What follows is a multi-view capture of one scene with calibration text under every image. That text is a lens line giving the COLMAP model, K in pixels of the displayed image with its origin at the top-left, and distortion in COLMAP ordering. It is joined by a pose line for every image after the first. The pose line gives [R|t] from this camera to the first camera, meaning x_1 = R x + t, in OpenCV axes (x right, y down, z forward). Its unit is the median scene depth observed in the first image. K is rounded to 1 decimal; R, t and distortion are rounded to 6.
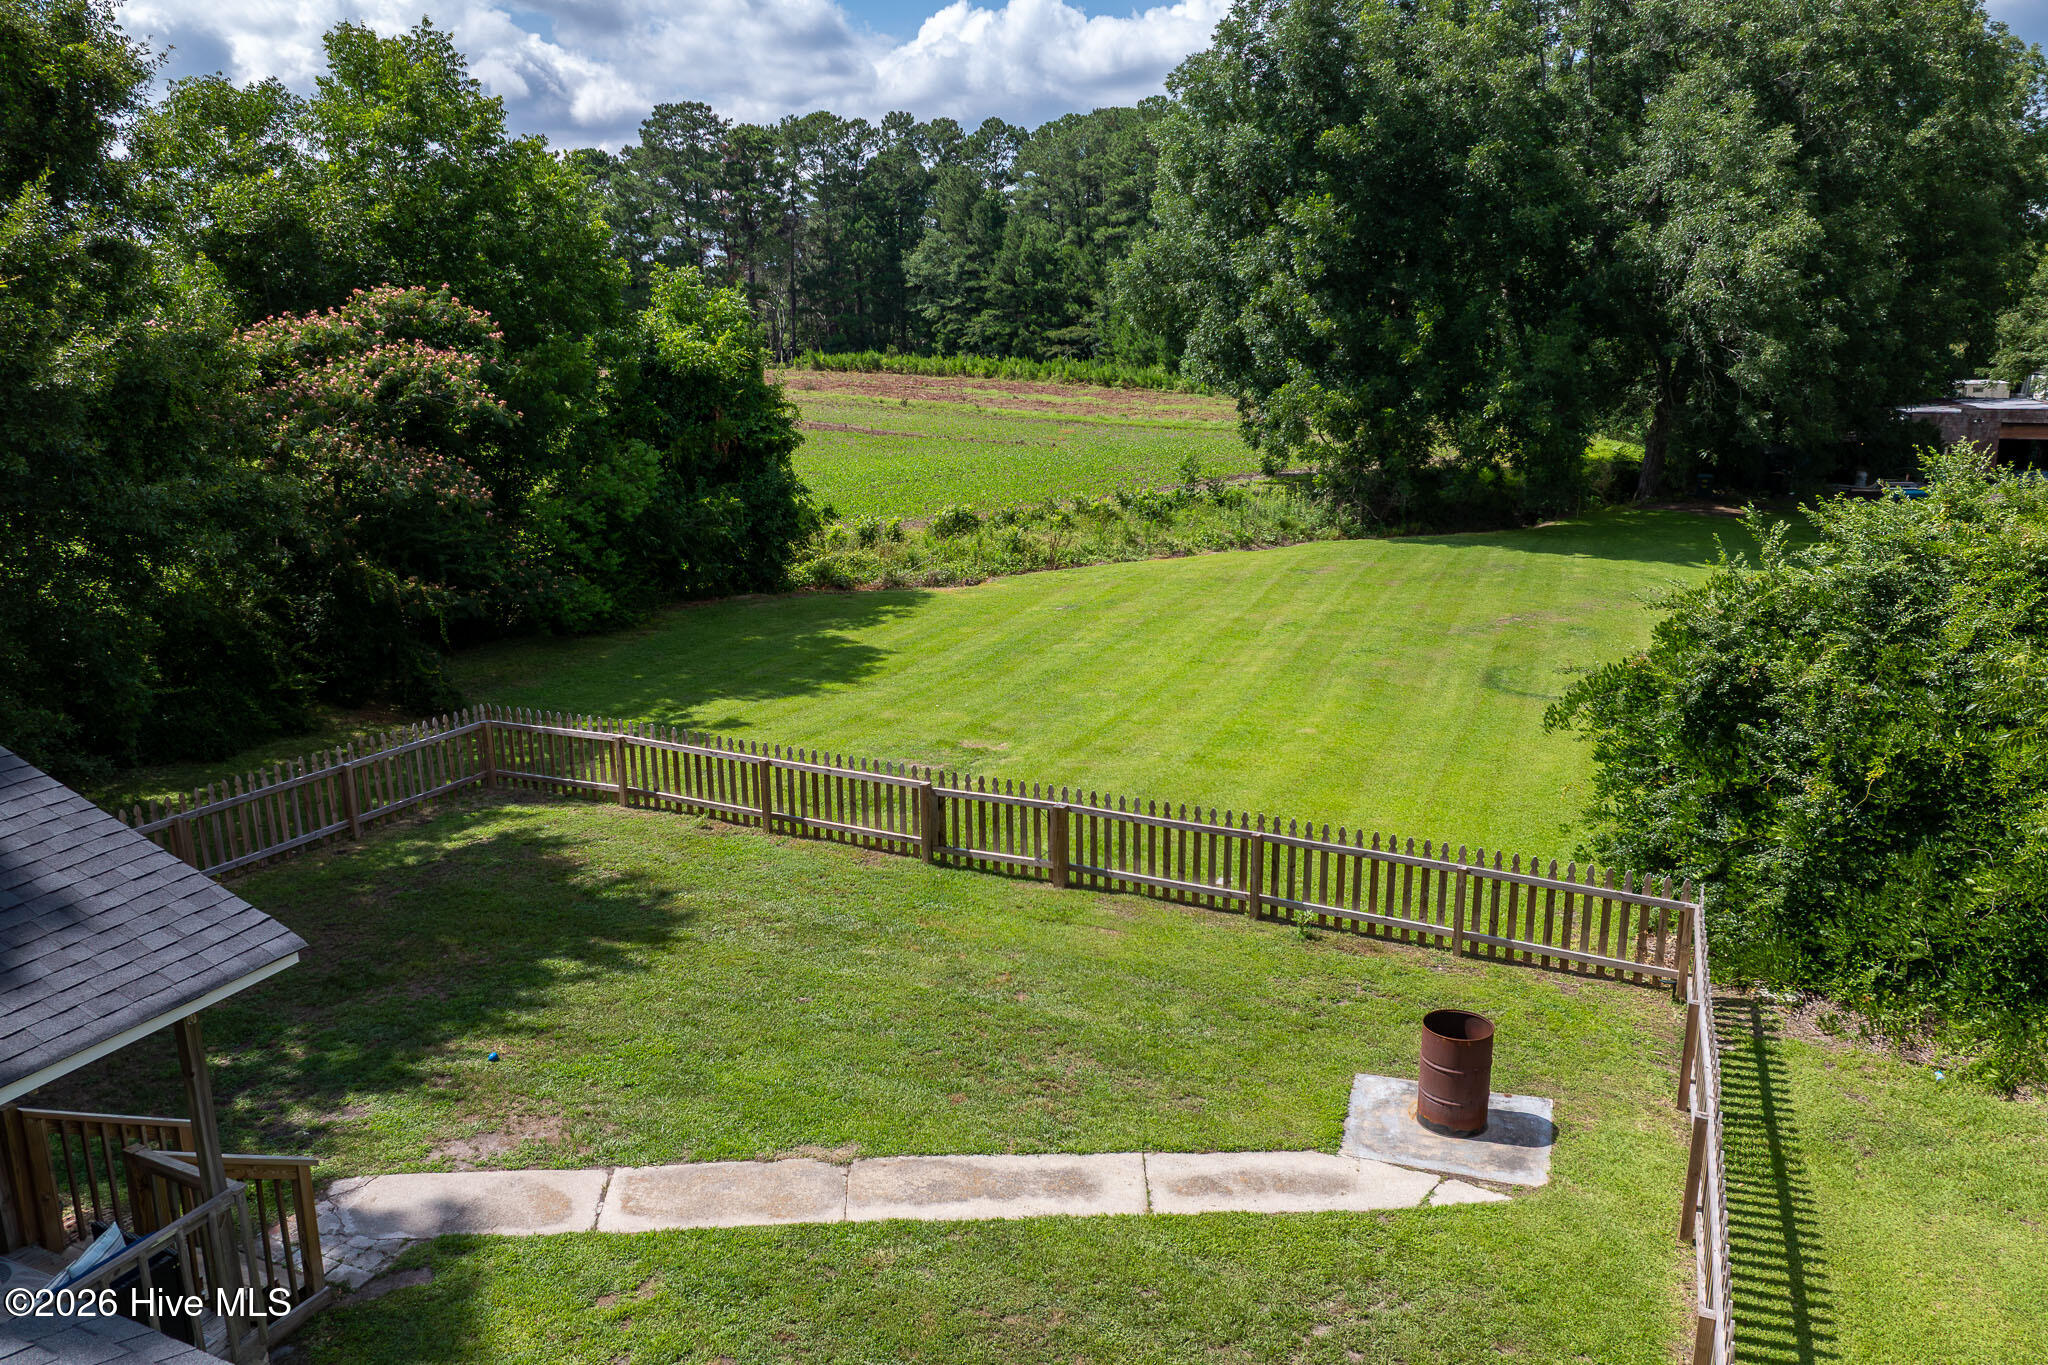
lens RADIAL K [[1447.6, 0, 1018.6], [0, 1447.6, 669.0], [0, 0, 1]] dist [-0.029290, -0.005872]
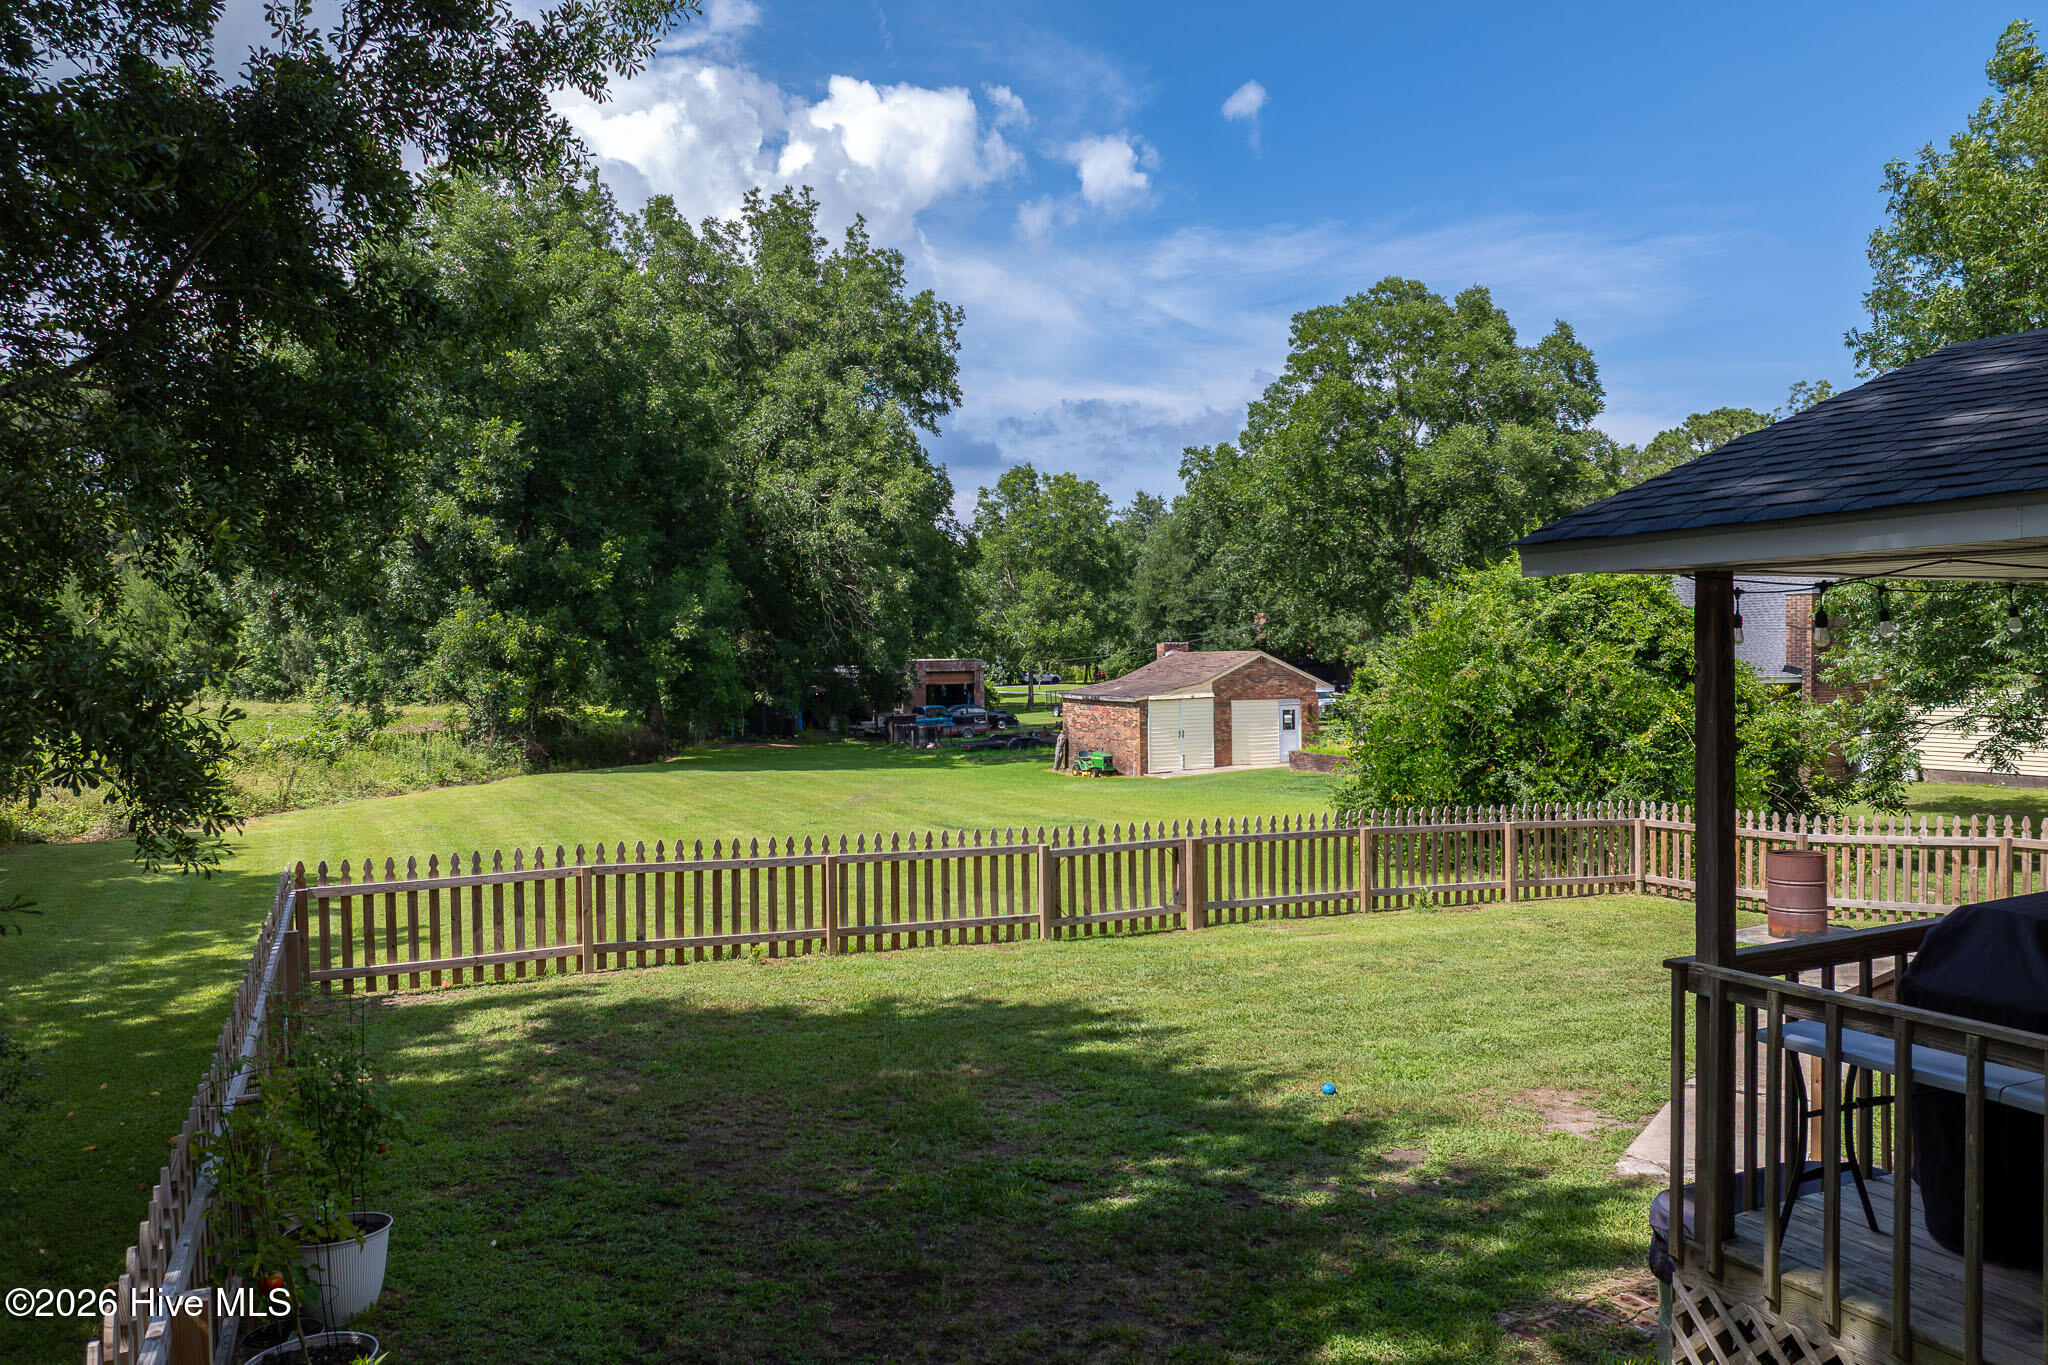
lens RADIAL K [[1447.6, 0, 996.0], [0, 1447.6, 650.8], [0, 0, 1]] dist [-0.029290, -0.005872]
pose [[0.667131, 0.007072, 0.744907, -0.677506], [0.173548, 0.970965, -0.164646, 0.096404], [-0.724443, 0.239117, 0.646533, 0.401895]]
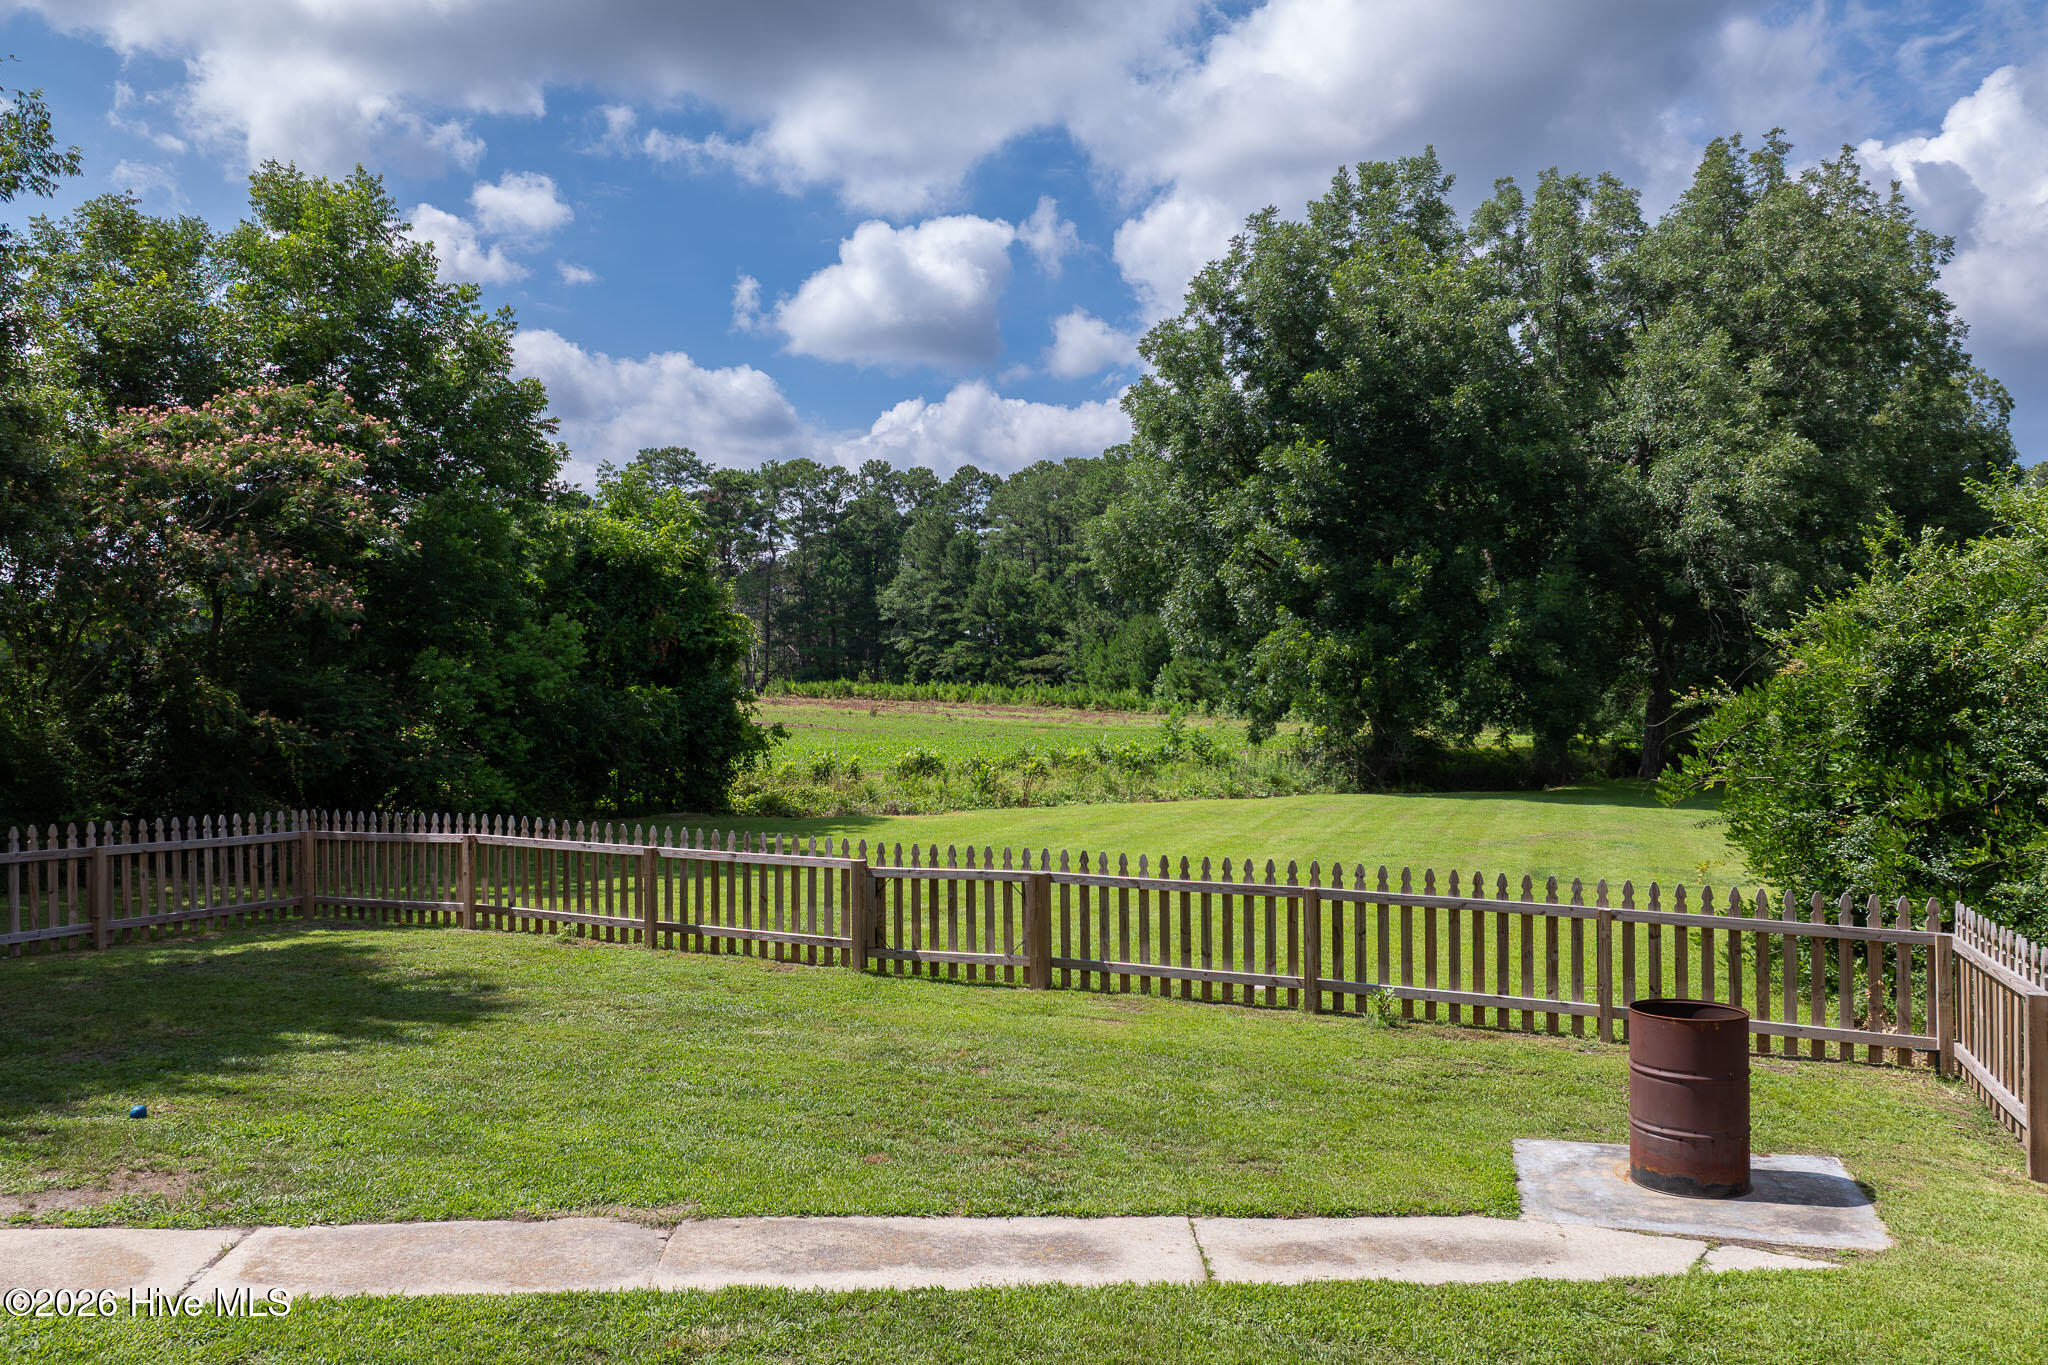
lens RADIAL K [[1447.6, 0, 1022.0], [0, 1447.6, 673.2], [0, 0, 1]] dist [-0.029290, -0.005872]
pose [[0.999772, 0.004772, 0.020797, 0.003674], [0.000527, 0.968852, -0.247641, 0.158427], [-0.021330, 0.247596, 0.968629, 0.228790]]
